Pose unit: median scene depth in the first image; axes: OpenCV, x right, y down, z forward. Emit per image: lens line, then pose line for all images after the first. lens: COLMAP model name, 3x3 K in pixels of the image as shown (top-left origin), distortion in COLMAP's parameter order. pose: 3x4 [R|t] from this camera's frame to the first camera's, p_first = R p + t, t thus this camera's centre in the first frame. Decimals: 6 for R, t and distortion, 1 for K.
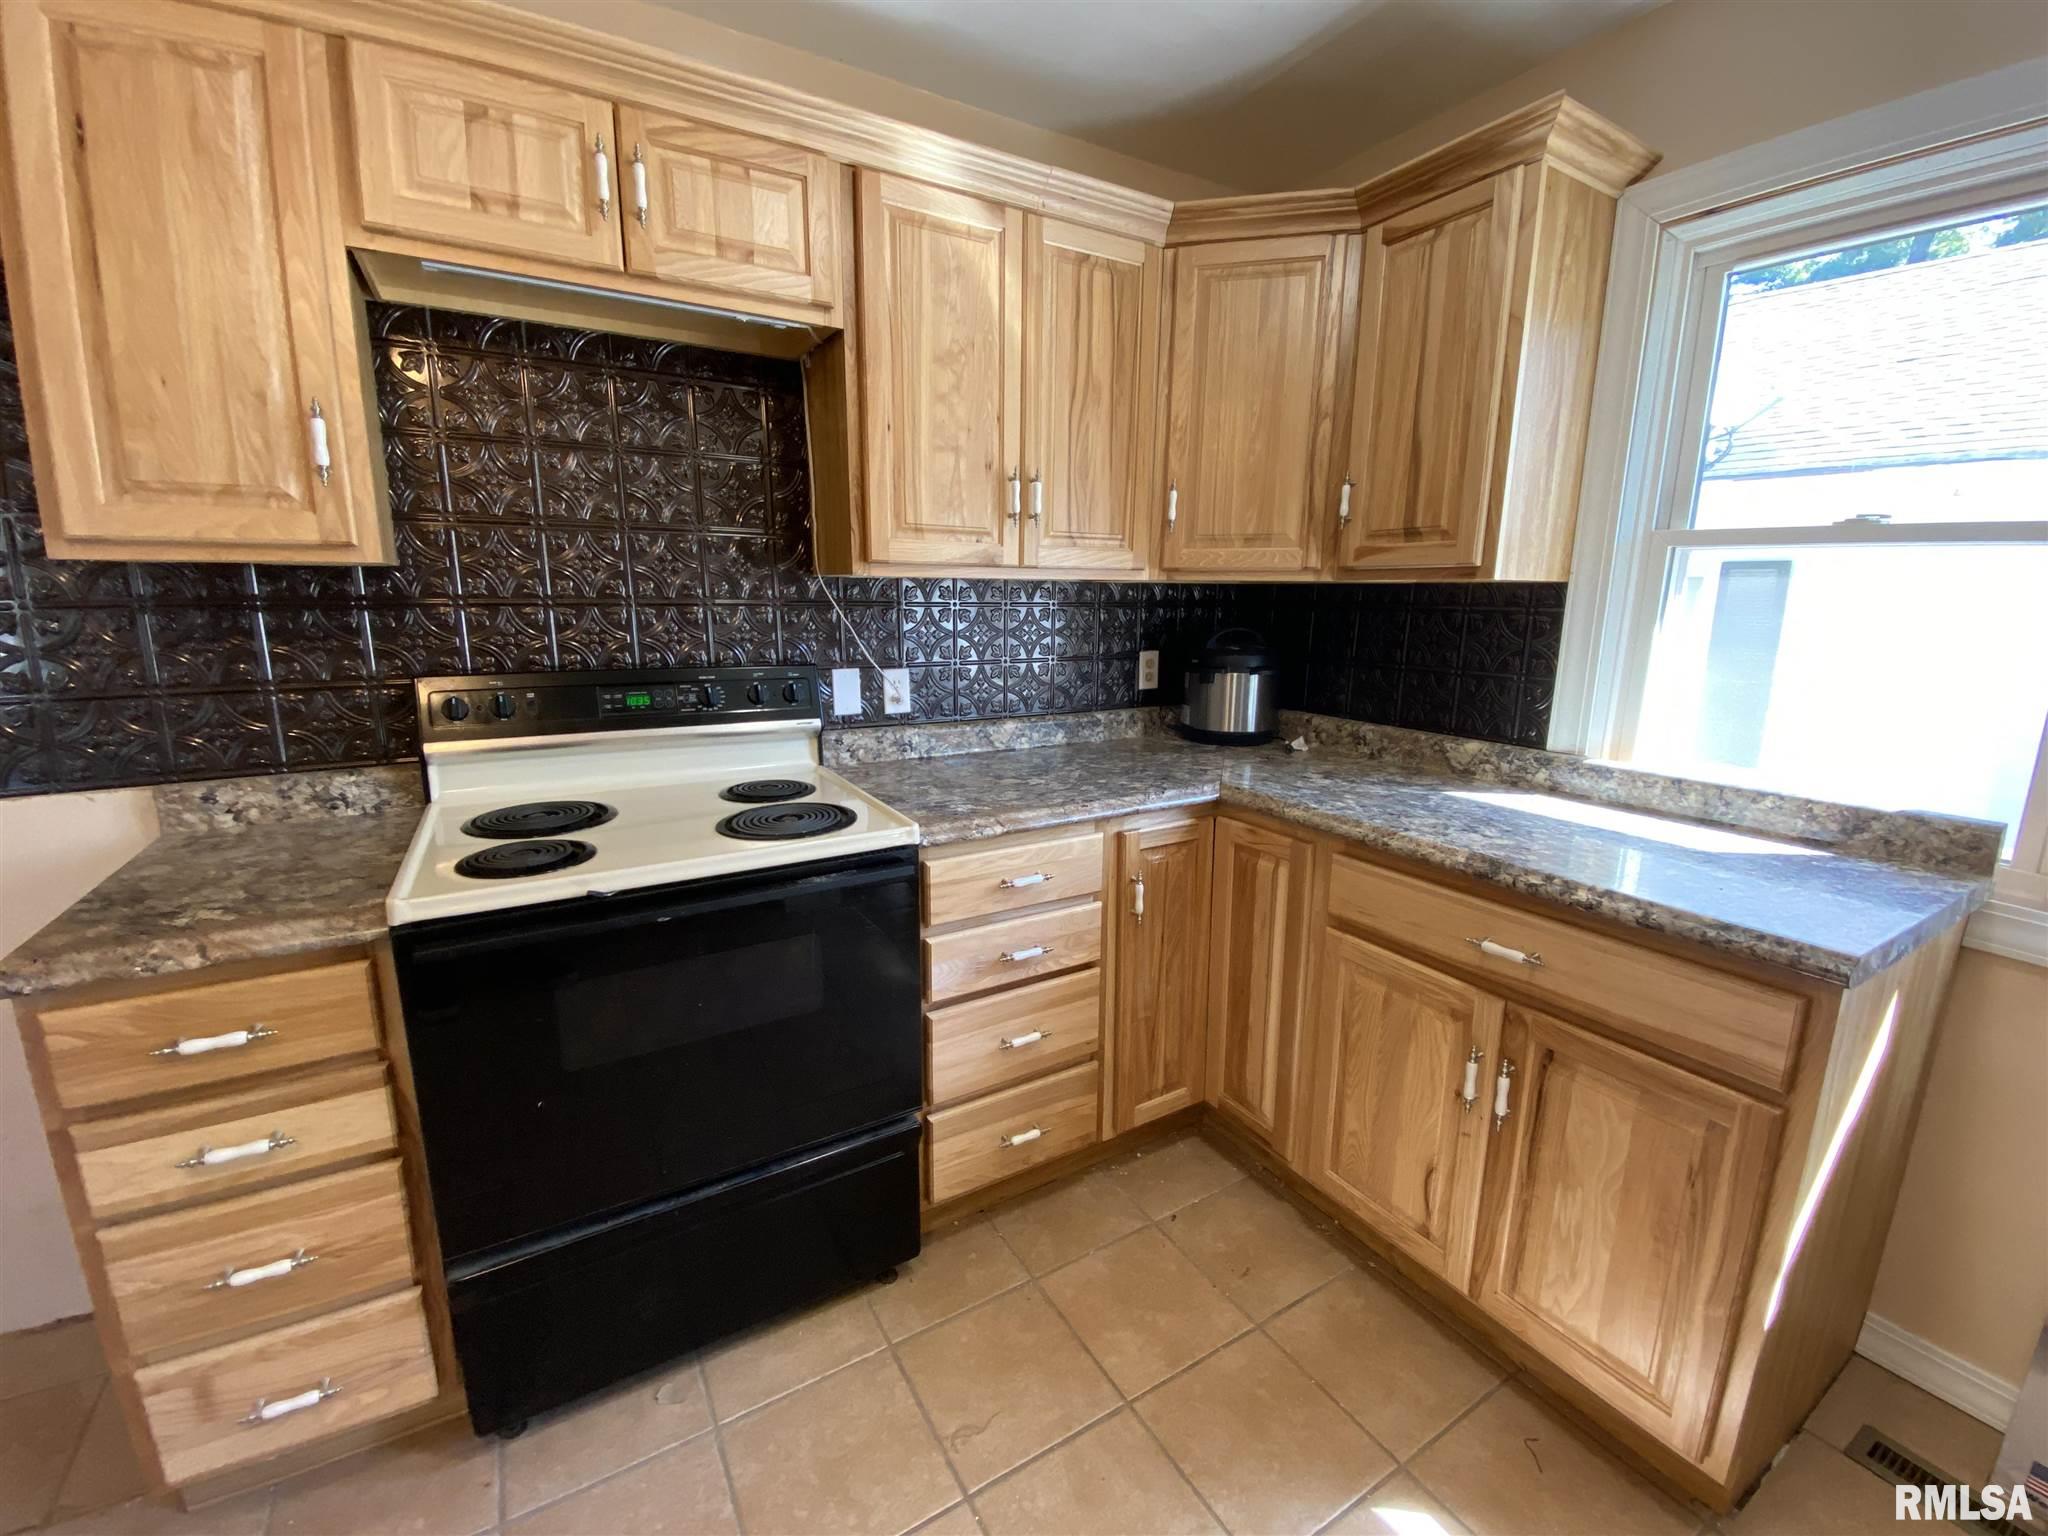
lens RADIAL K [[833.4, 0, 1026.8], [0, 833.4, 761.0], [0, 0, 1]] dist [0.015169, -0.017648]
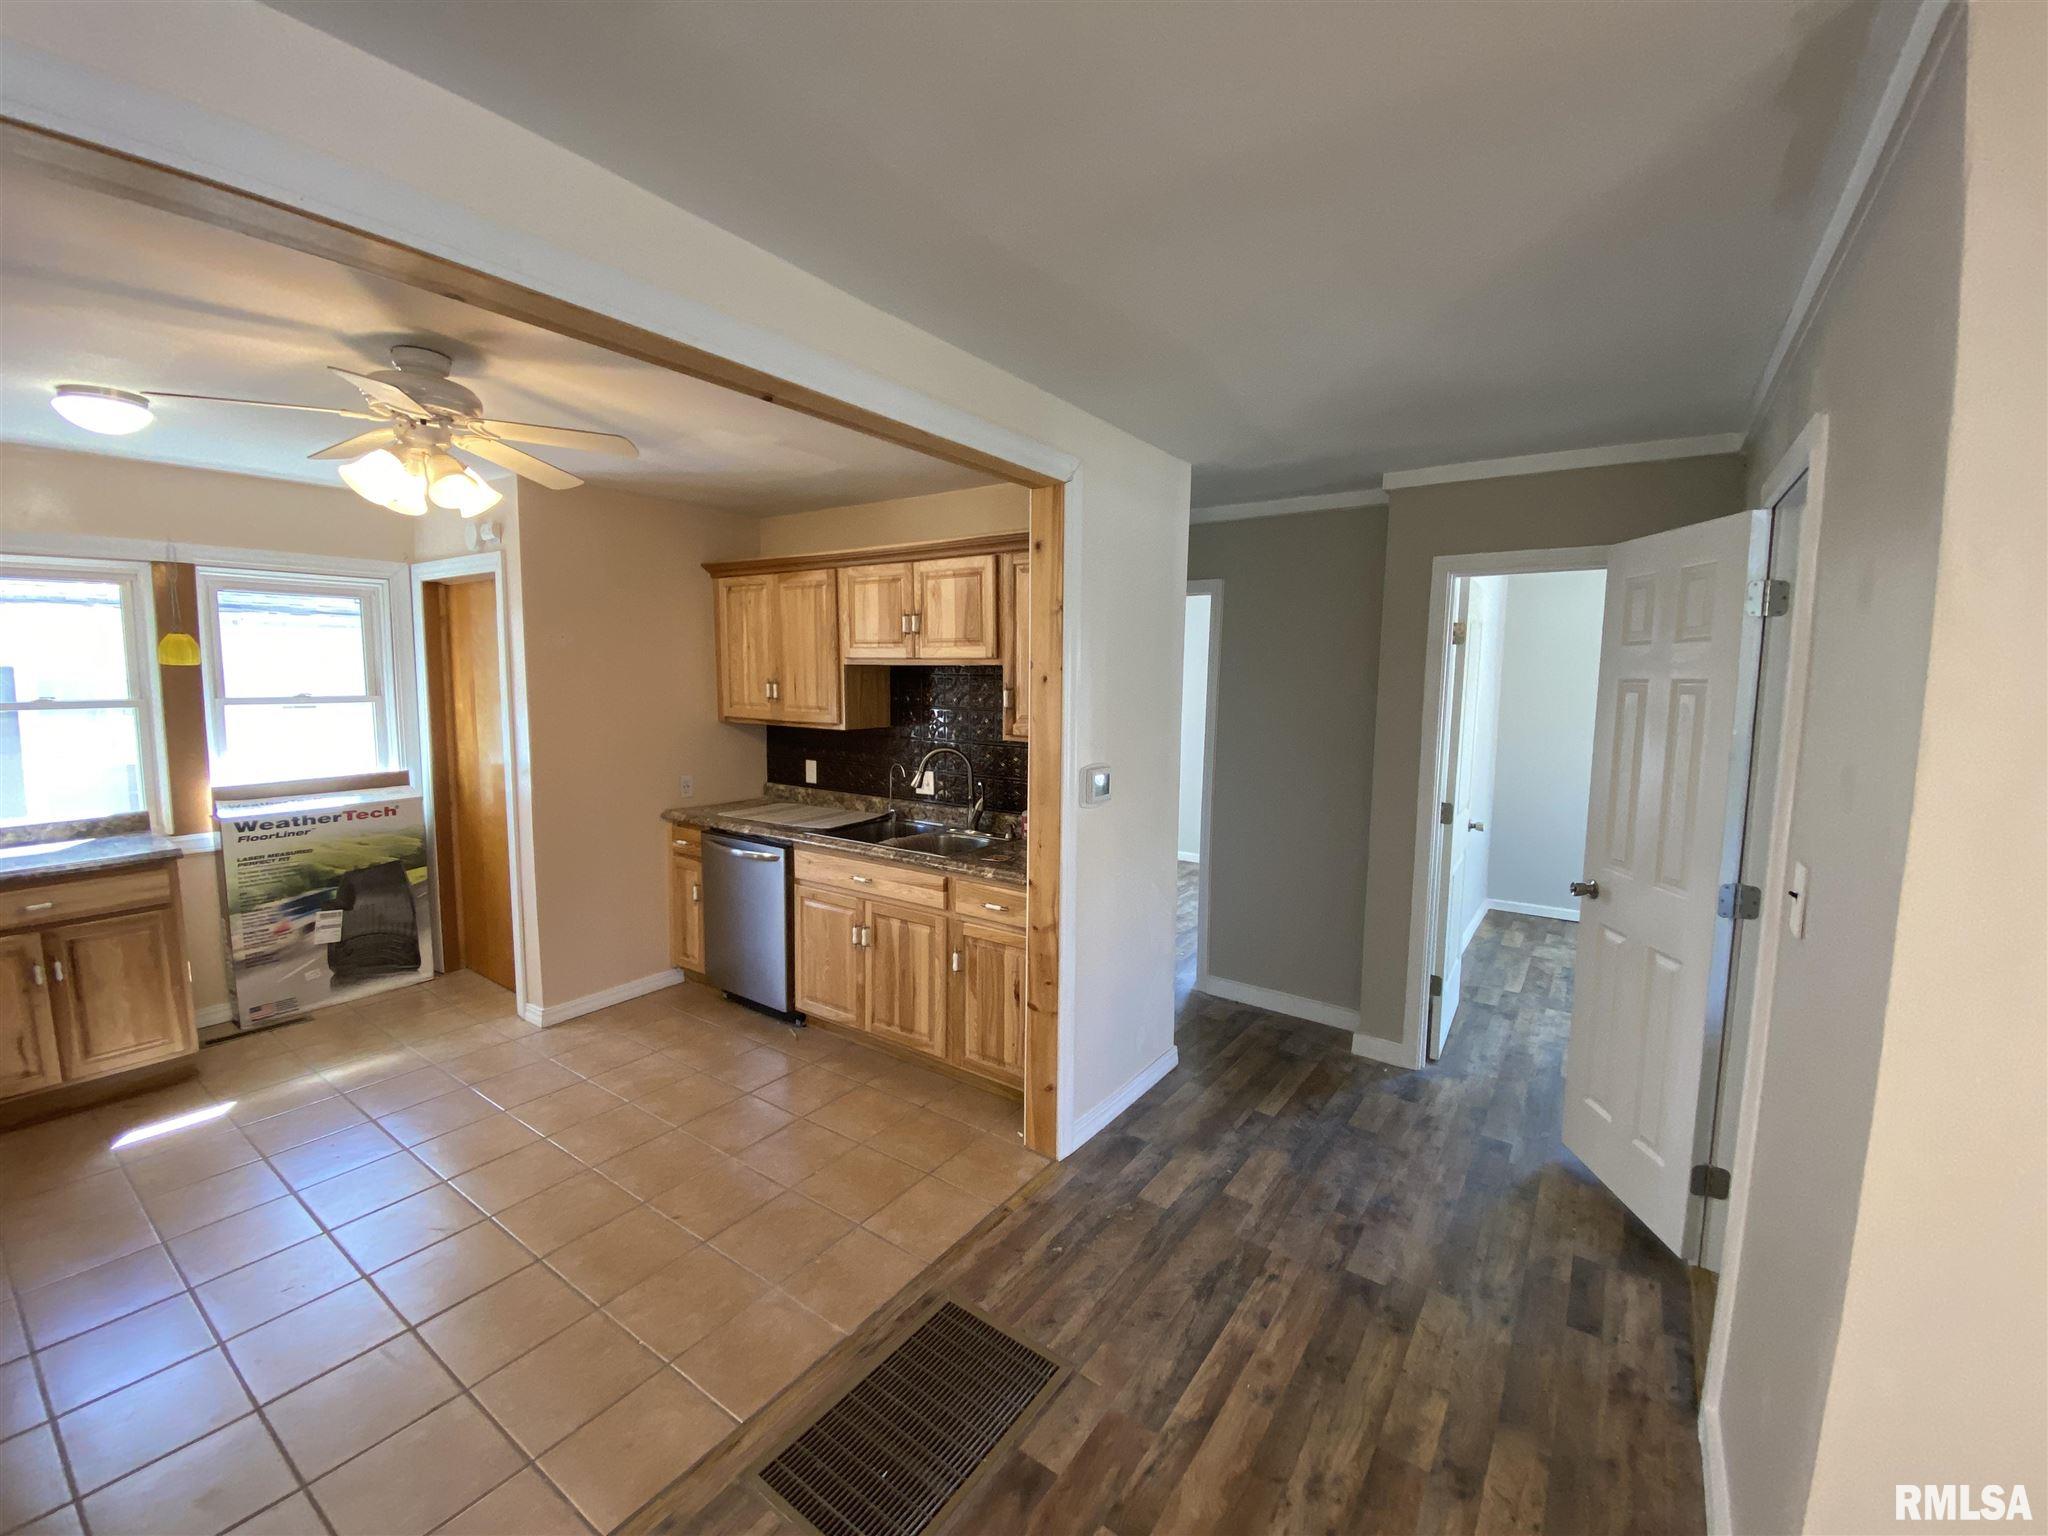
lens RADIAL K [[833.4, 0, 1033.5], [0, 833.4, 754.6], [0, 0, 1]] dist [0.015169, -0.017648]
pose [[-0.417575, -0.104596, 0.902602, -1.976012], [0.166942, 0.967612, 0.189362, -0.105170], [-0.893175, 0.229755, -0.386589, -0.481955]]
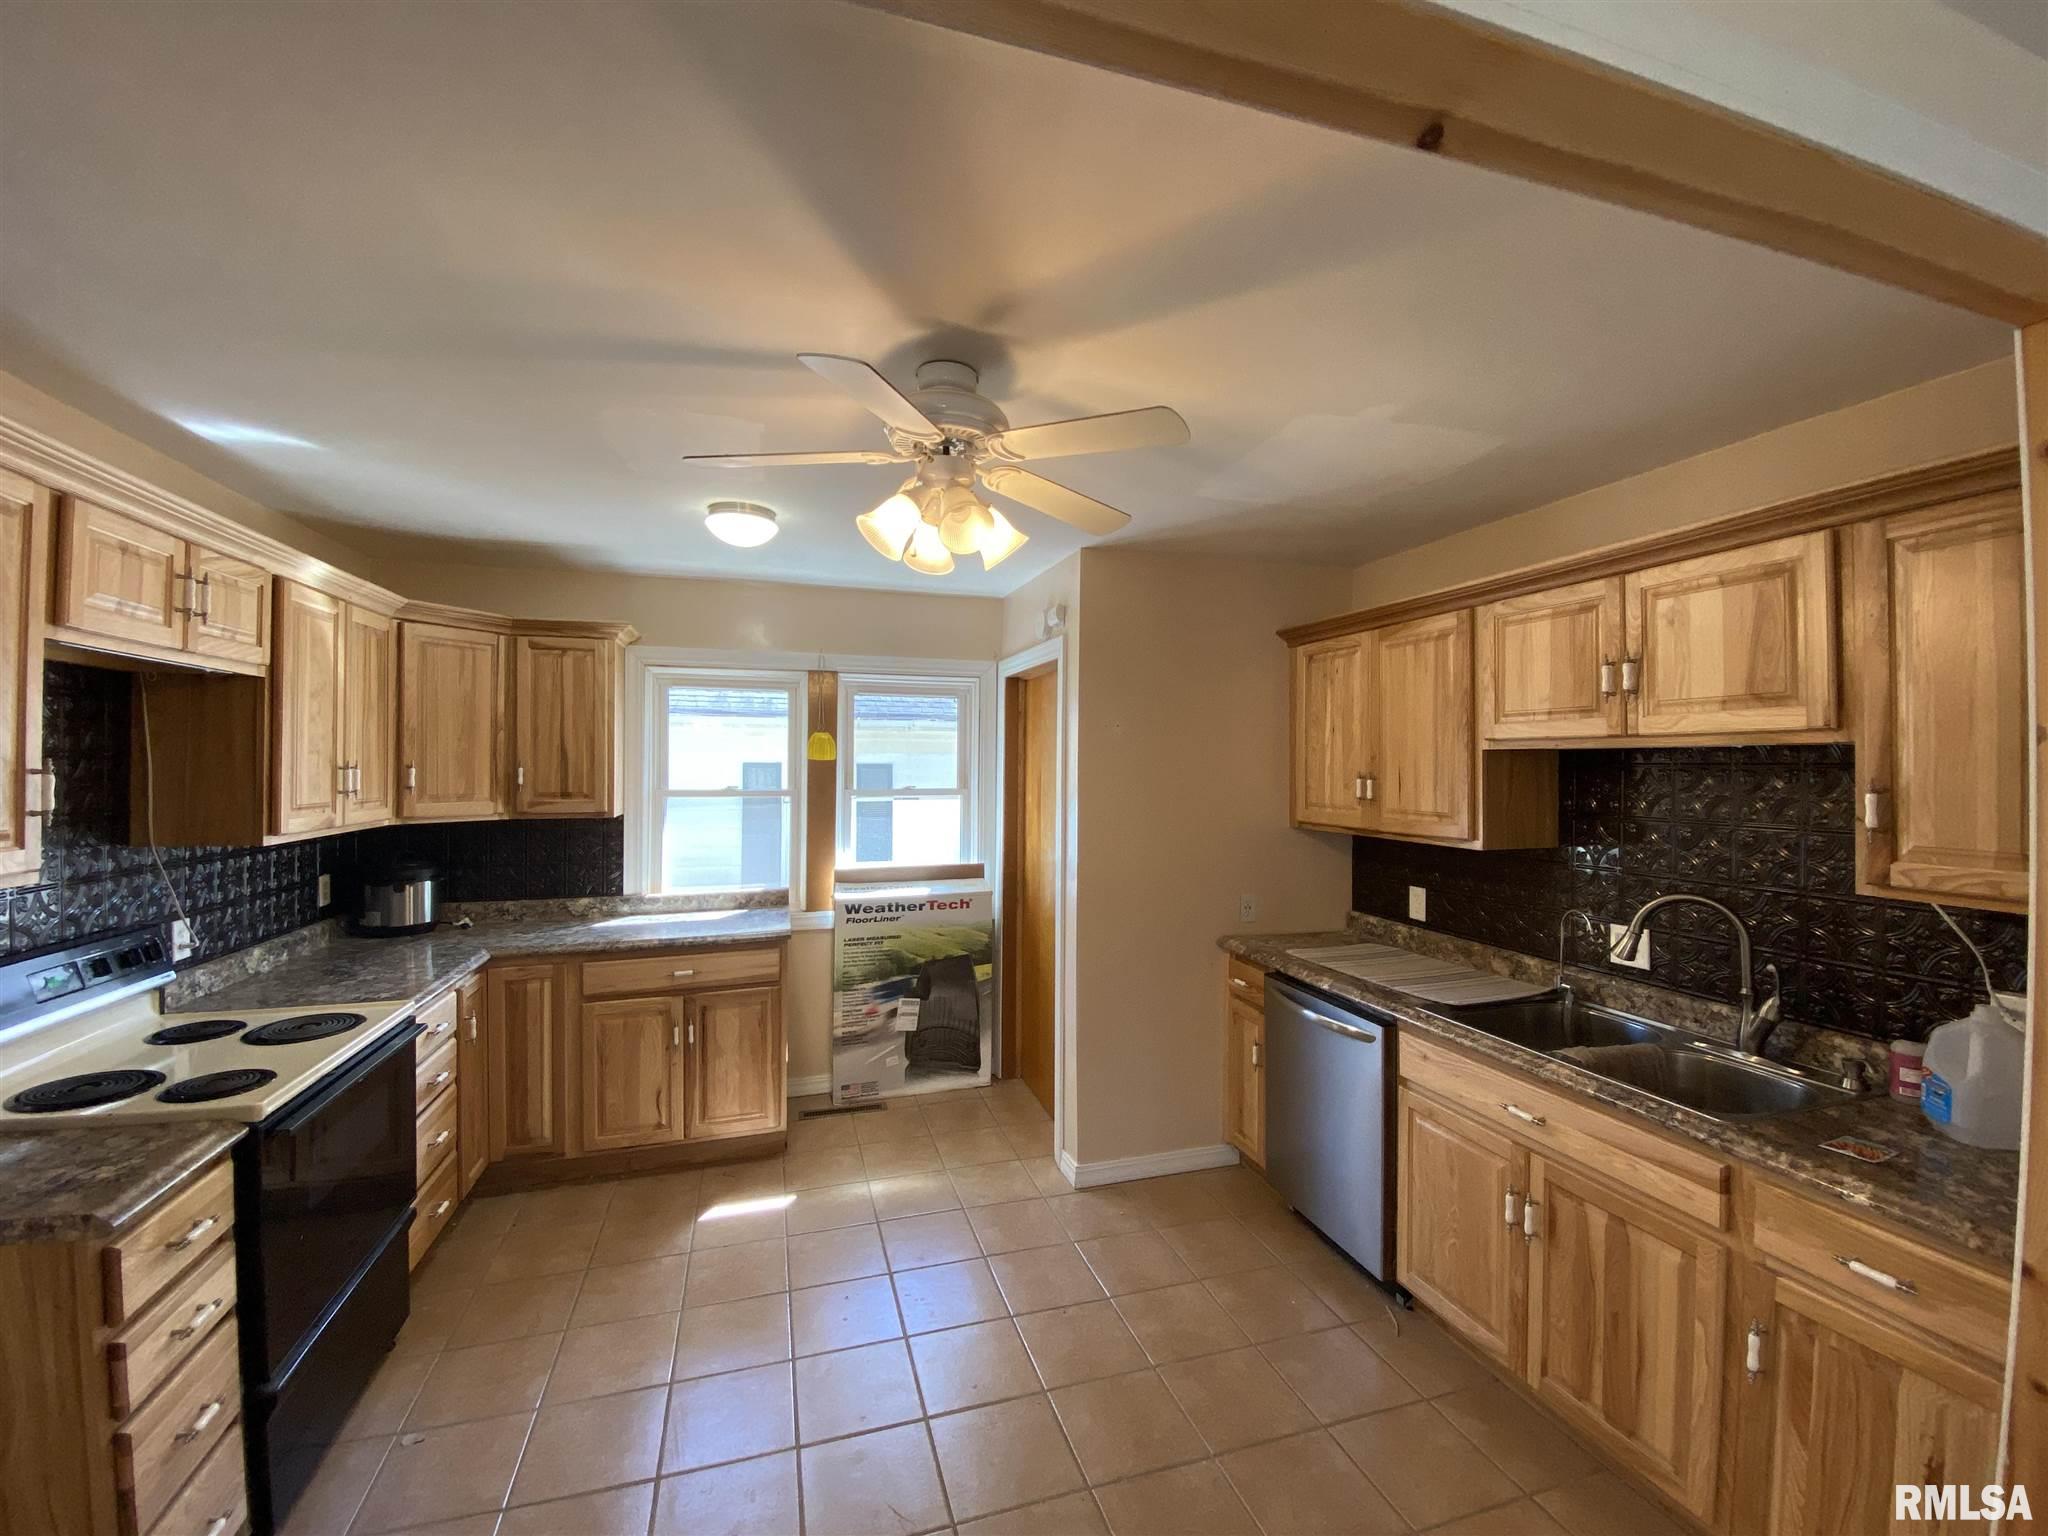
lens RADIAL K [[833.4, 0, 1023.0], [0, 833.4, 759.3], [0, 0, 1]] dist [0.015169, -0.017648]
pose [[0.235904, -0.005172, 0.971763, -1.289002], [0.192108, 0.980499, -0.041418, -0.076887], [-0.952598, 0.196454, 0.232298, -0.520600]]
